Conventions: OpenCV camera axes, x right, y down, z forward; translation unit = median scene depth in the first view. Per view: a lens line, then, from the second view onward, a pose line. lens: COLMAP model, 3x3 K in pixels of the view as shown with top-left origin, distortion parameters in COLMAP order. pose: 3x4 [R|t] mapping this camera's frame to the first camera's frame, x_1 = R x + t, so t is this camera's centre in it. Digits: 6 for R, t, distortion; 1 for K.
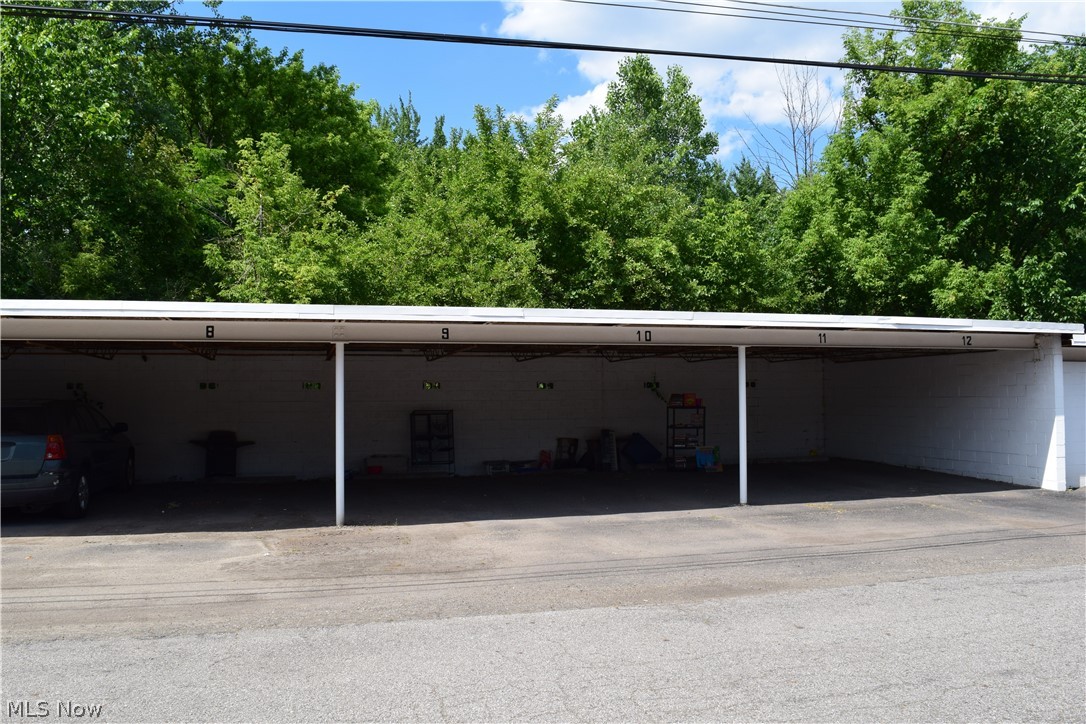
lens RADIAL K [[855.1, 0, 544.5], [0, 855.1, 361.5], [0, 0, 1]] dist [-0.098311, 0.020003]
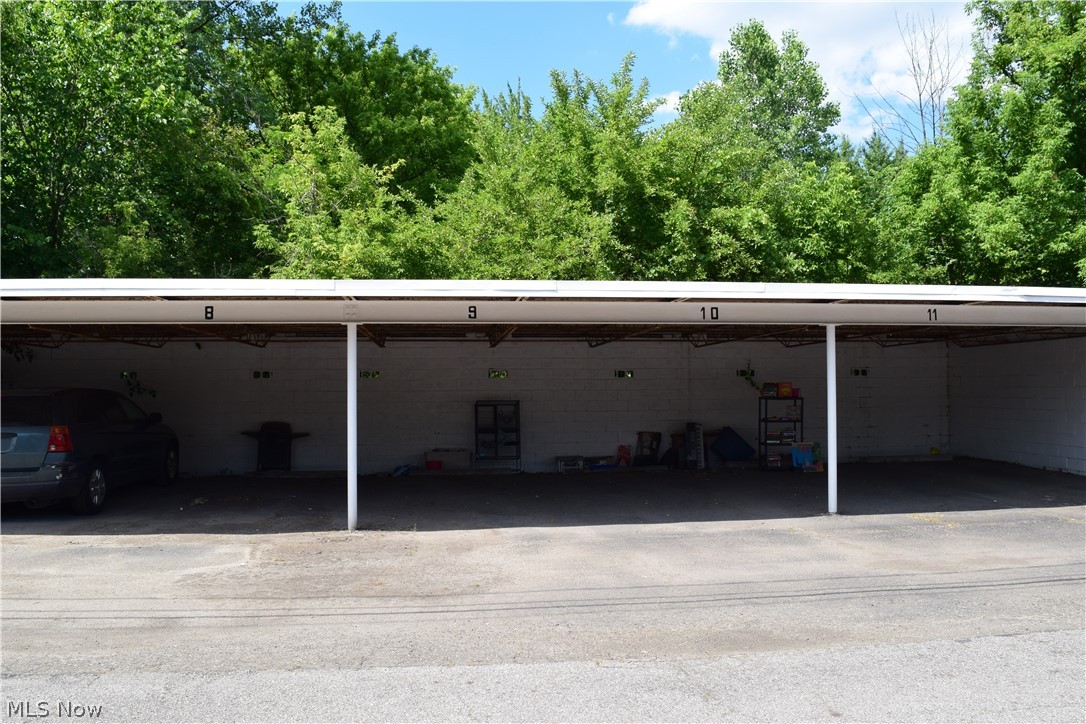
lens RADIAL K [[855.1, 0, 542.5], [0, 855.1, 359.9], [0, 0, 1]] dist [-0.098311, 0.020003]
pose [[0.987936, -0.004130, -0.154807, 0.061099], [0.005396, 0.999955, 0.007757, 0.006553], [0.154768, -0.008498, 0.987914, 0.102280]]
